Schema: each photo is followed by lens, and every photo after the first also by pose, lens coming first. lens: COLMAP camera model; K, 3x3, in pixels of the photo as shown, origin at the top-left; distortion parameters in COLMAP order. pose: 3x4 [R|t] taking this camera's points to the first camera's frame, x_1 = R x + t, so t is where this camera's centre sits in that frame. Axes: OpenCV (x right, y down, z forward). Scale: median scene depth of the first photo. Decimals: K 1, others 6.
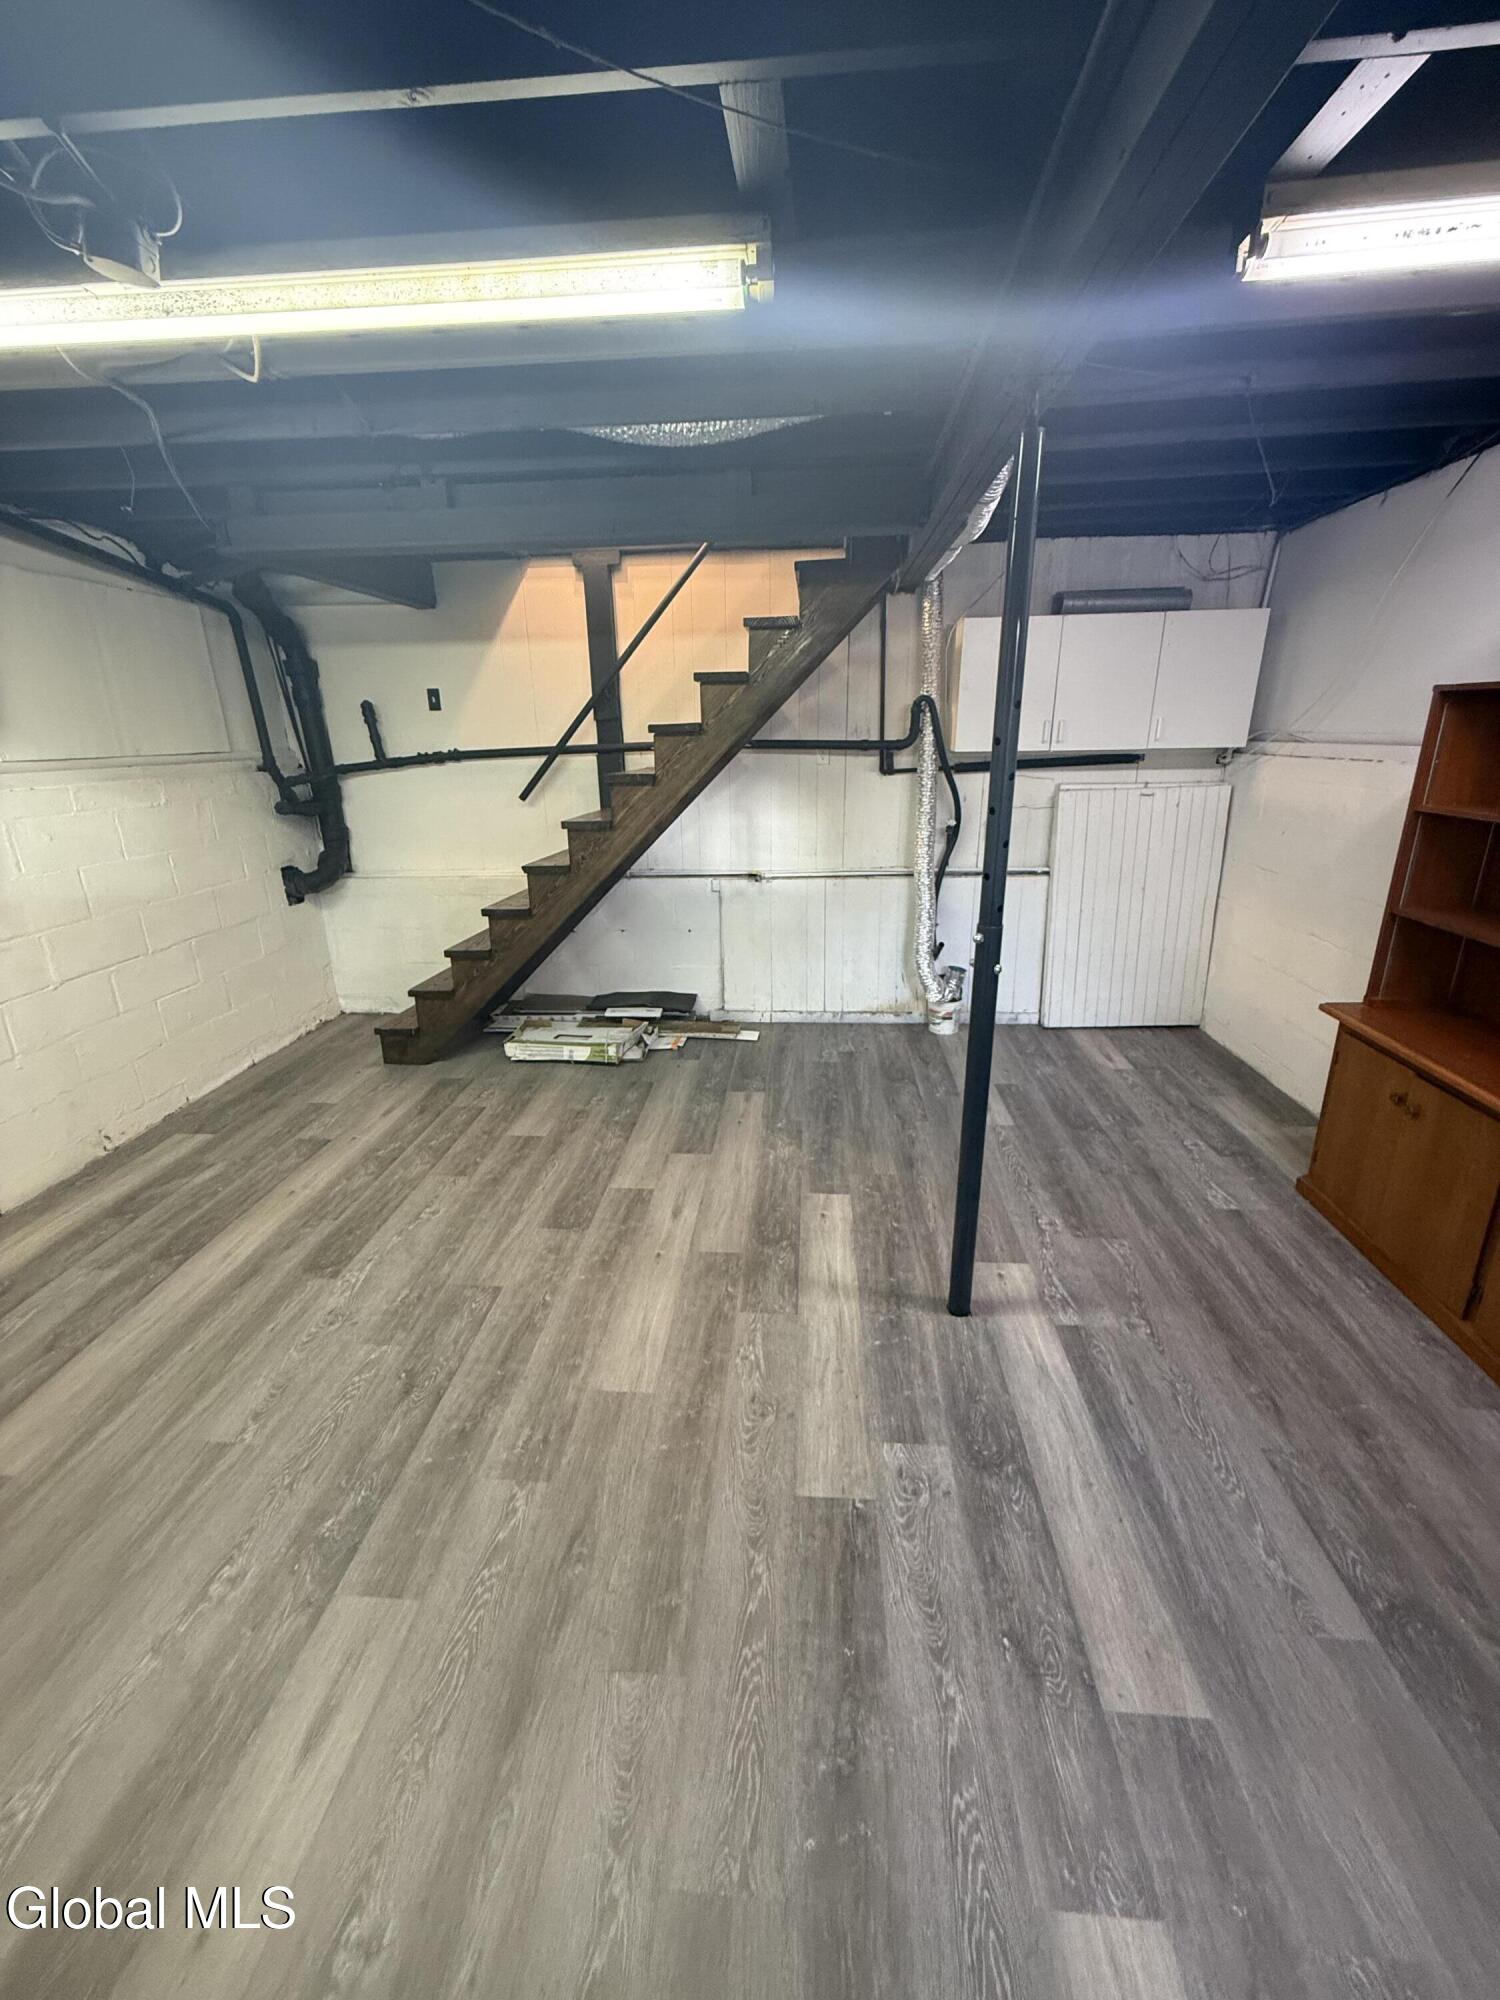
lens RADIAL K [[794.4, 0, 745.1], [0, 794.4, 994.1], [0, 0, 1]] dist [0.000994, -0.000178]
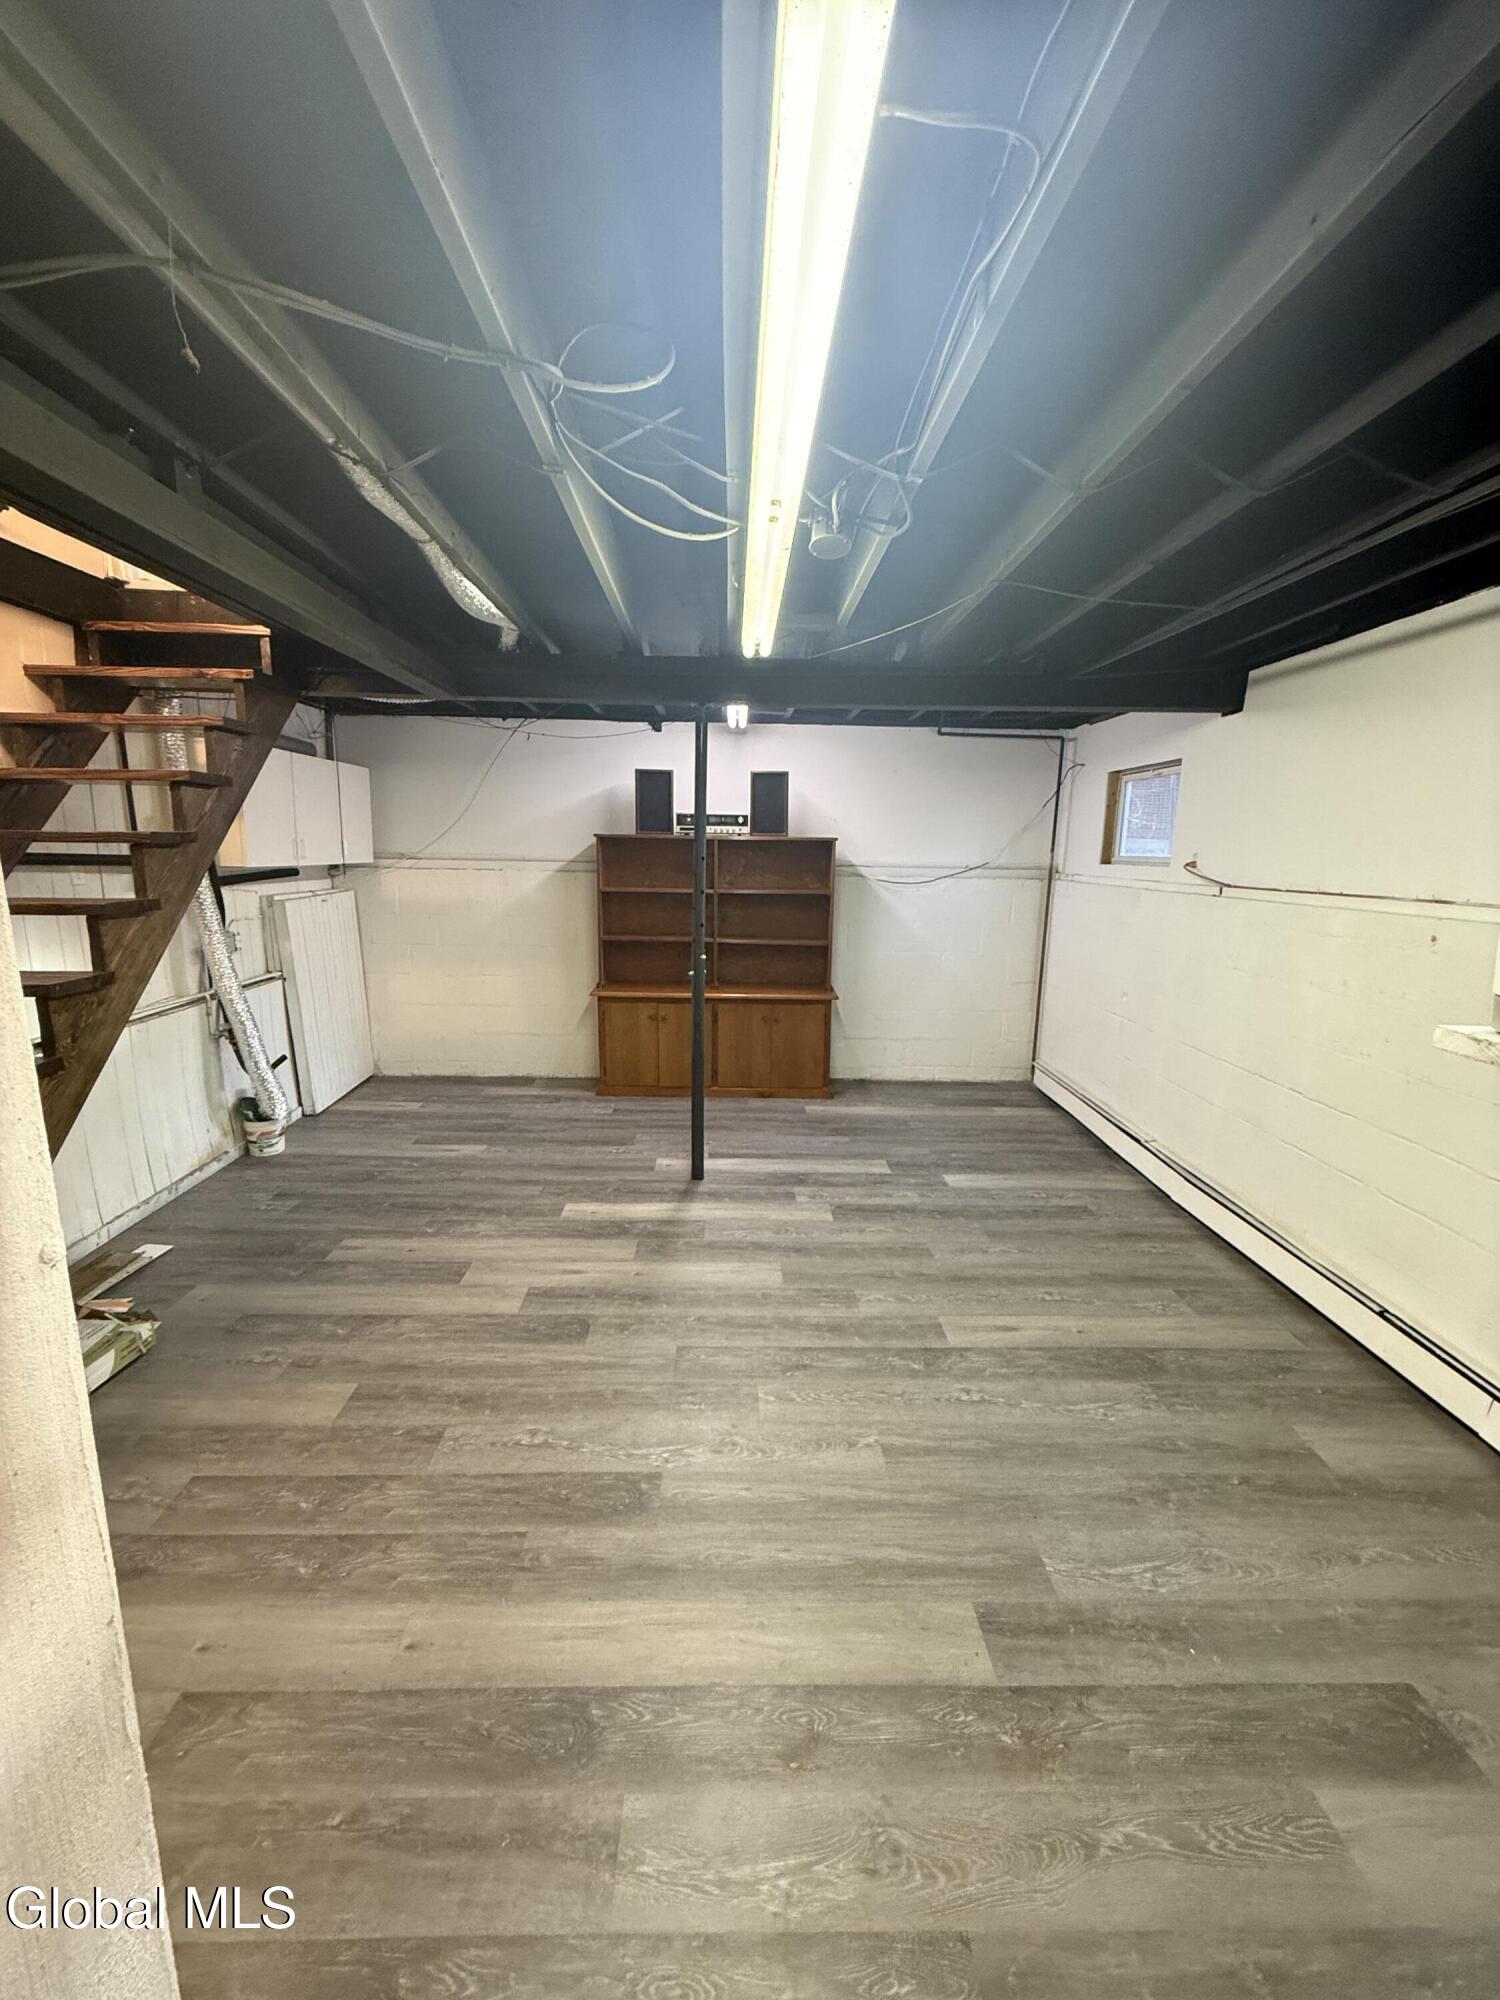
lens RADIAL K [[794.4, 0, 741.6], [0, 794.4, 1006.0], [0, 0, 1]] dist [0.000994, -0.000178]
pose [[-0.099520, -0.176252, 0.979301, -1.175194], [0.297638, 0.933853, 0.198319, -0.227718], [-0.949477, 0.311214, -0.040478, 0.745999]]
